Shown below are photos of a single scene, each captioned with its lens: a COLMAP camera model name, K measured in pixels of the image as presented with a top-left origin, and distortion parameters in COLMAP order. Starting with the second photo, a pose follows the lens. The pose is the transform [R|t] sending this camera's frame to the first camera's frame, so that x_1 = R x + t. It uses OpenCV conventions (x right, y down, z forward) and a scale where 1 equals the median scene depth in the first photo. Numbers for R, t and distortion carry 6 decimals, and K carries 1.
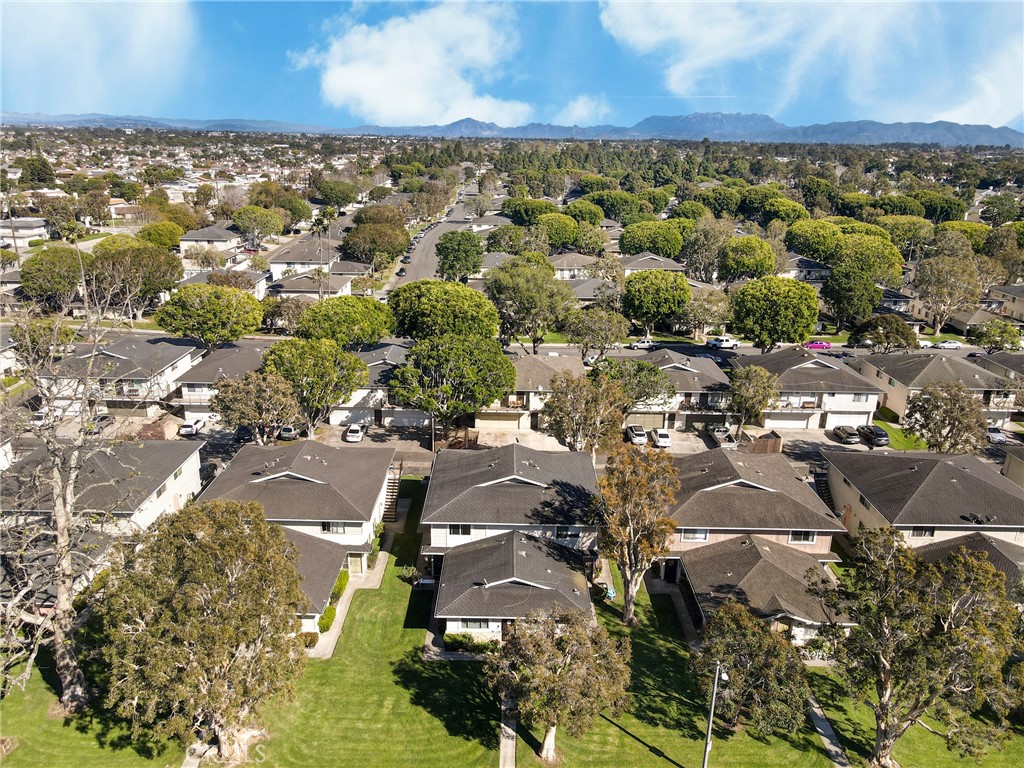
lens RADIAL K [[745.4, 0, 509.7], [0, 745.4, 387.1], [0, 0, 1]] dist [0.007992, 0.005708]
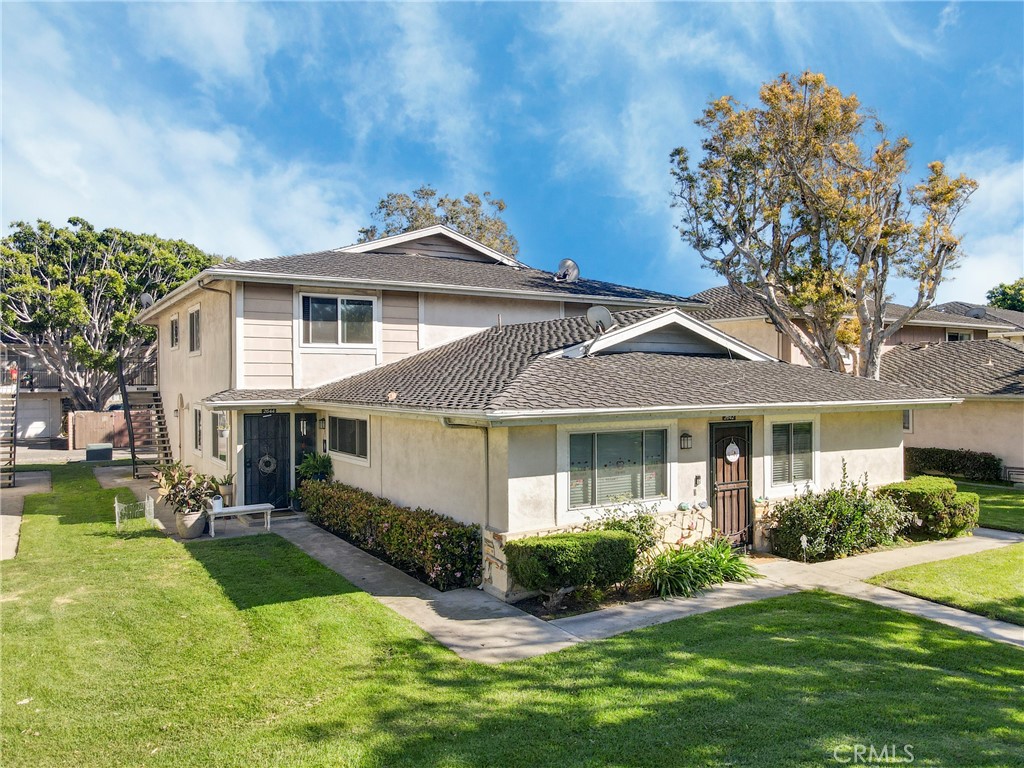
lens RADIAL K [[745.4, 0, 508.1], [0, 745.4, 379.5], [0, 0, 1]] dist [0.007992, 0.005708]
pose [[0.848505, -0.022067, 0.528728, -0.172012], [0.183651, 0.949312, -0.255105, 0.311938], [-0.496298, 0.313559, 0.809548, 0.766338]]
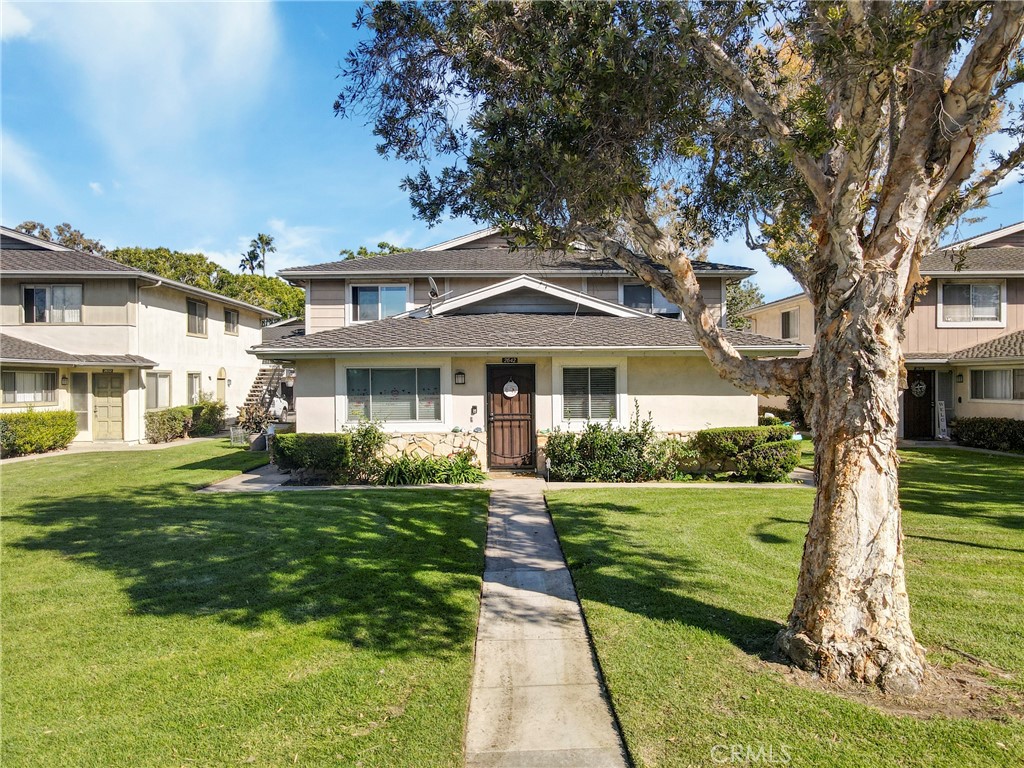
lens RADIAL K [[745.4, 0, 513.0], [0, 745.4, 385.4], [0, 0, 1]] dist [0.007992, 0.005708]
pose [[0.999424, -0.025503, 0.022395, -0.006023], [0.031134, 0.951621, -0.305693, 0.368447], [-0.013516, 0.306215, 0.951867, 0.664050]]
